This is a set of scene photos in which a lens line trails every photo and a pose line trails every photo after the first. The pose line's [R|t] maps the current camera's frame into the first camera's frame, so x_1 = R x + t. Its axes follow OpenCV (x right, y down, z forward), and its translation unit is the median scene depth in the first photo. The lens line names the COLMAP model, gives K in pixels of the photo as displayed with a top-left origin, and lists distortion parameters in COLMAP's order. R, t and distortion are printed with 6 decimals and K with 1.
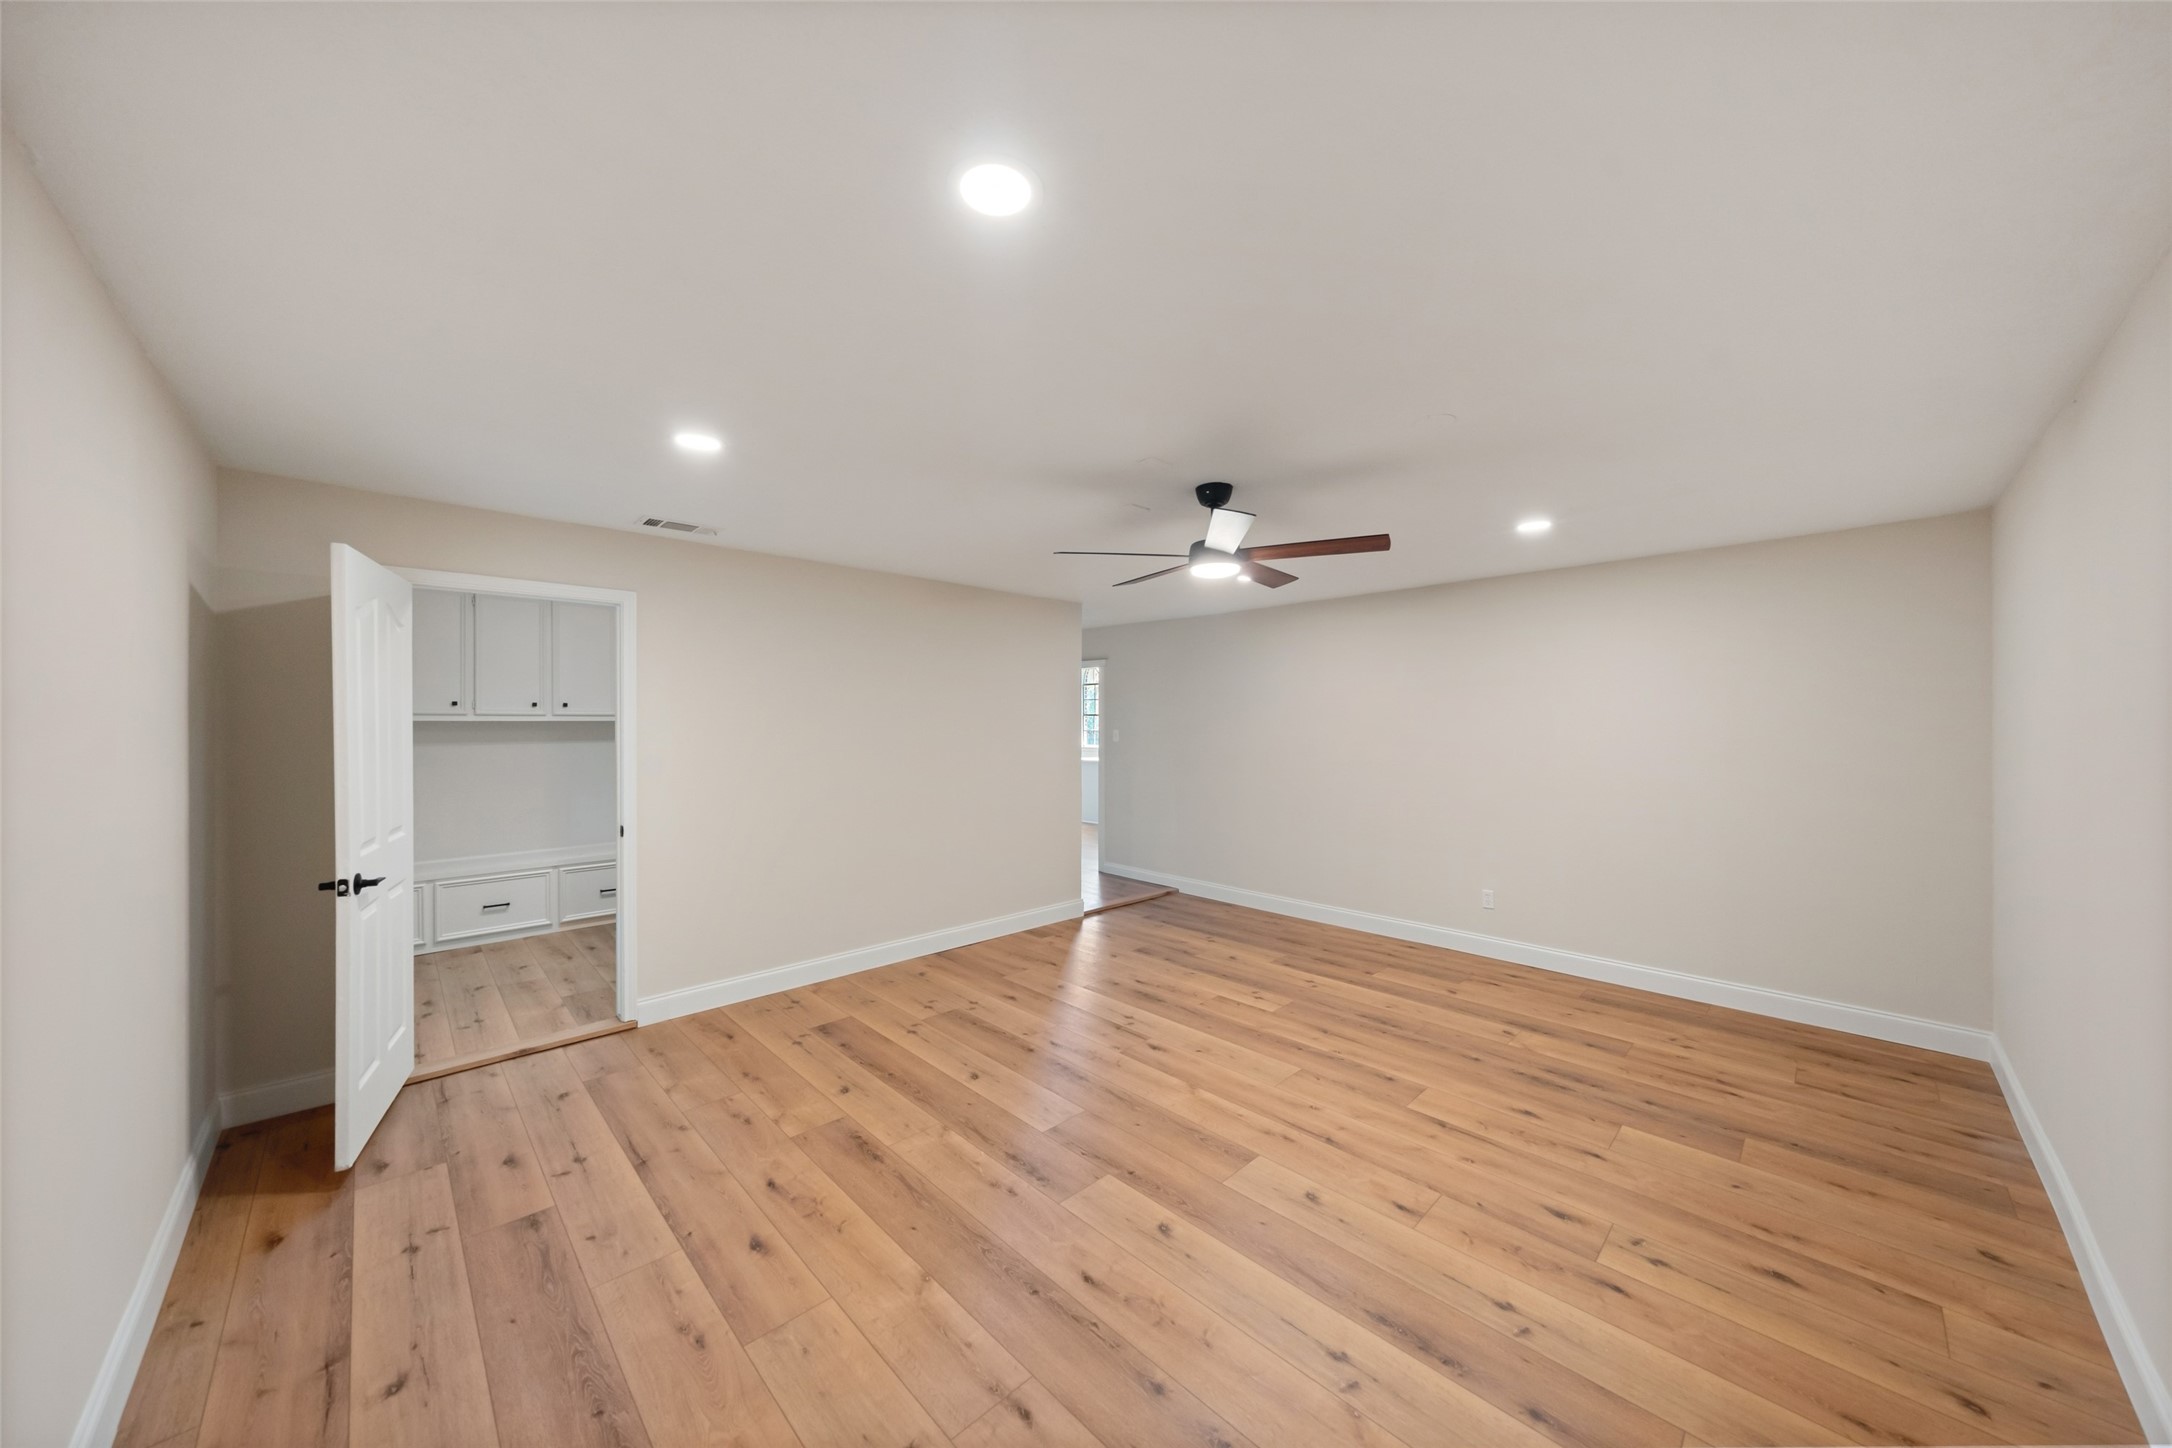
lens RADIAL K [[750.0, 0, 1080.6], [0, 750.0, 724.6], [0, 0, 1]] dist [-0.002962, 0.000231]
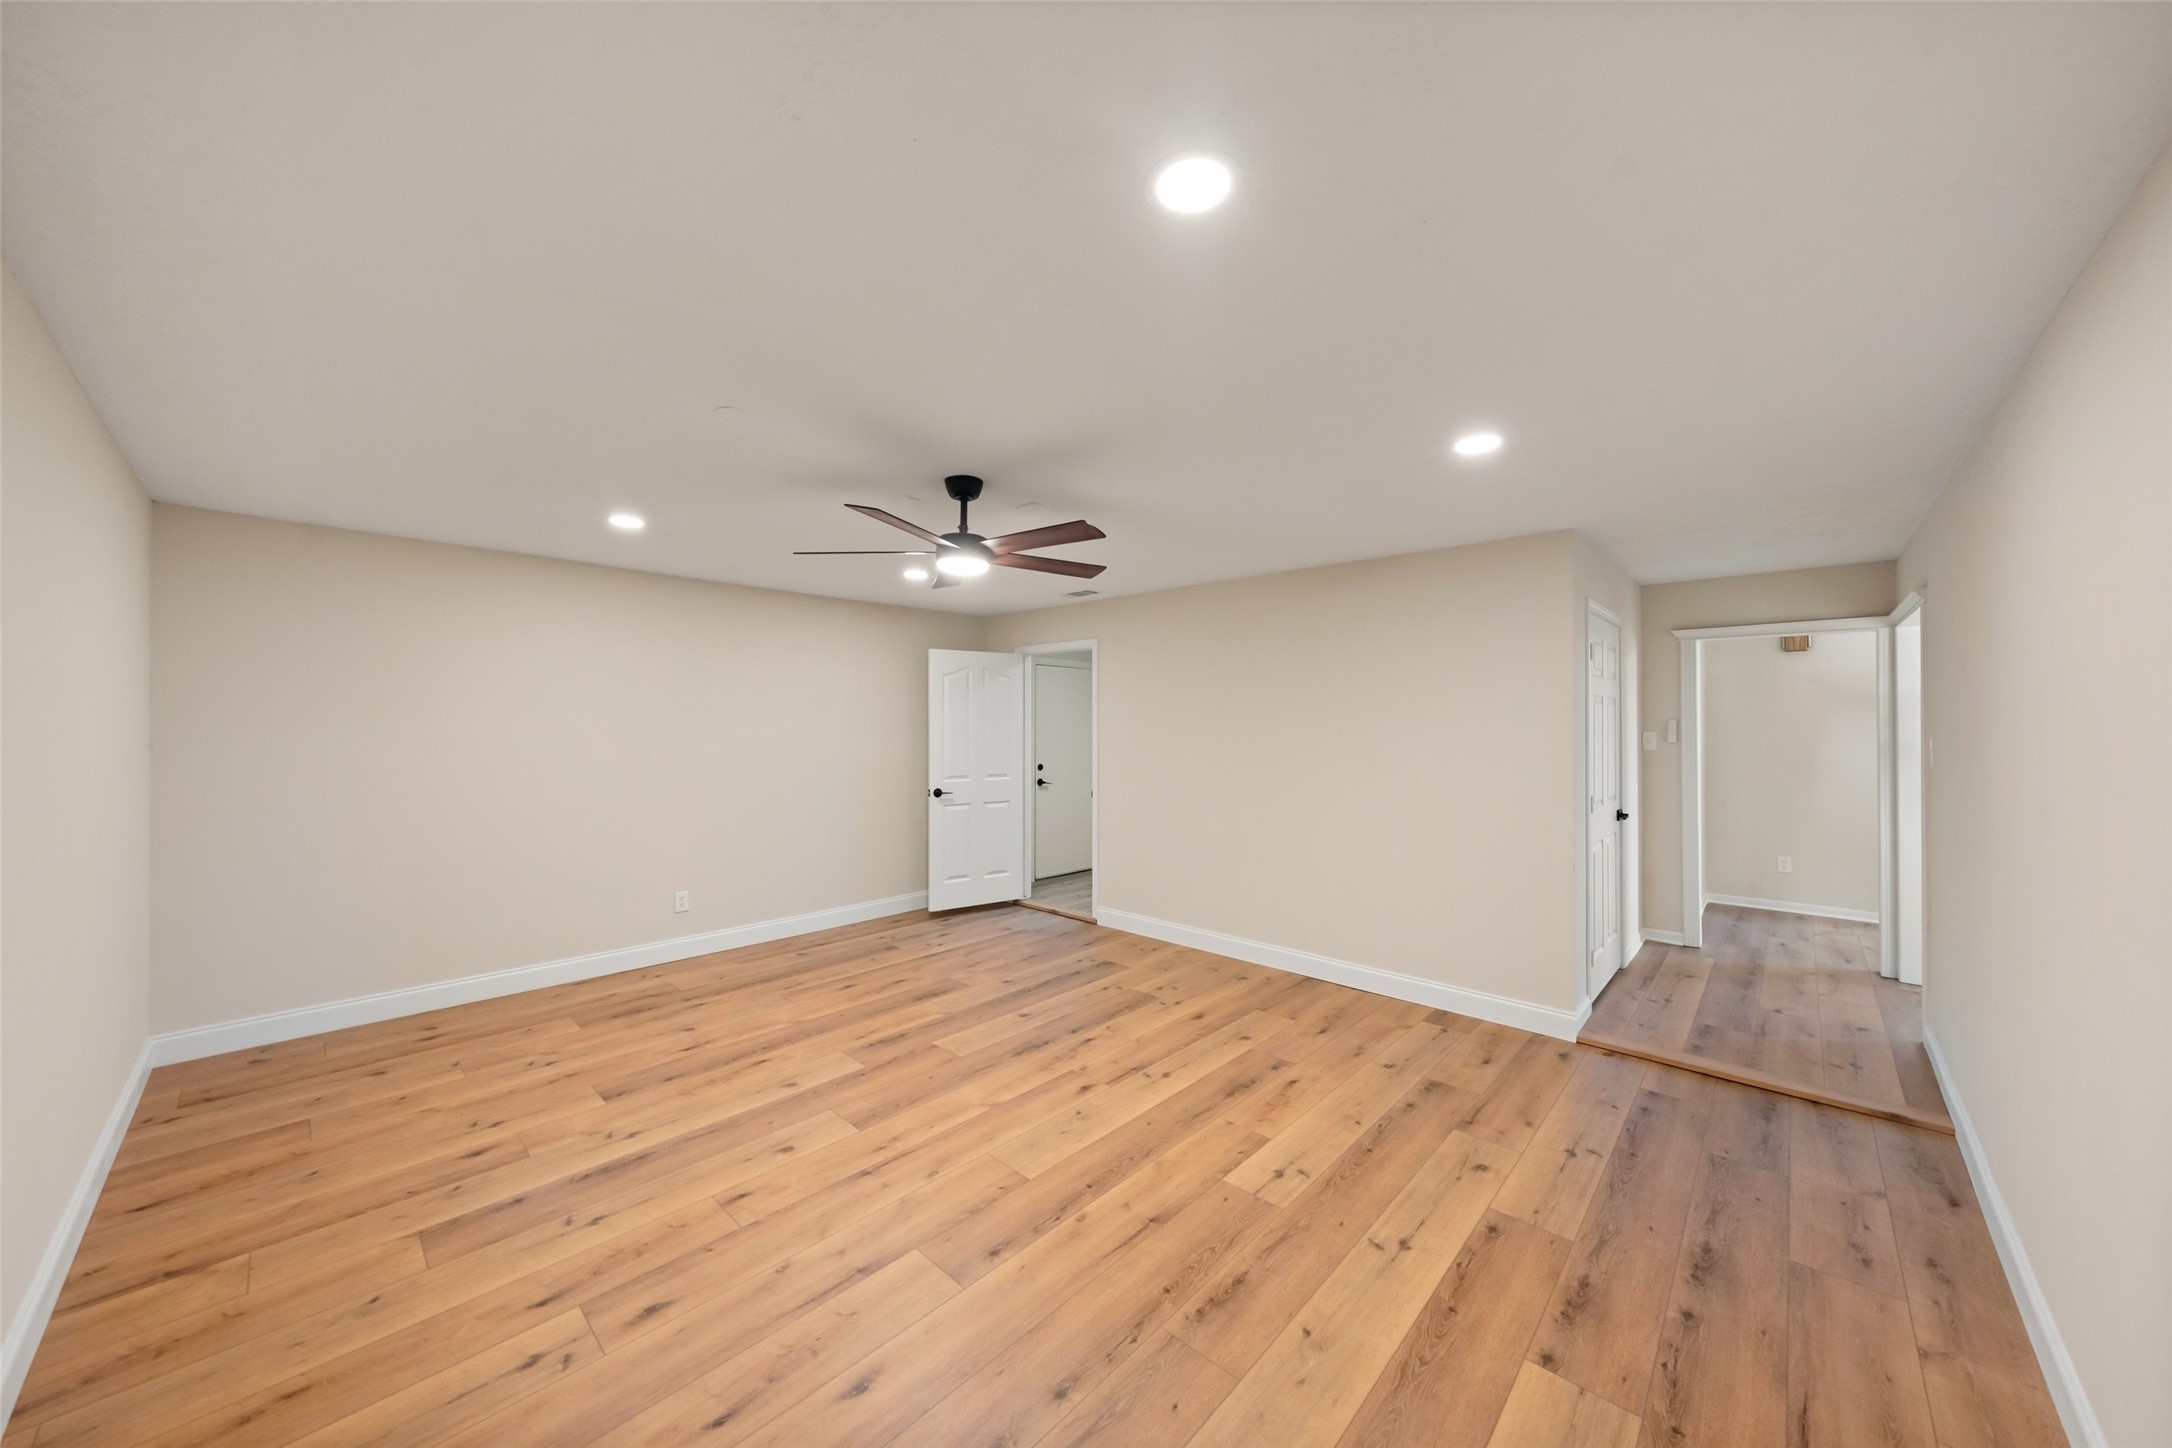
lens RADIAL K [[750.0, 0, 1080.6], [0, 750.0, 724.6], [0, 0, 1]] dist [-0.002962, 0.000231]
pose [[0.043210, -0.001172, -0.999065, 1.189309], [-0.004188, 0.999990, -0.001354, -0.001285], [0.999057, 0.004243, 0.043204, 1.143022]]
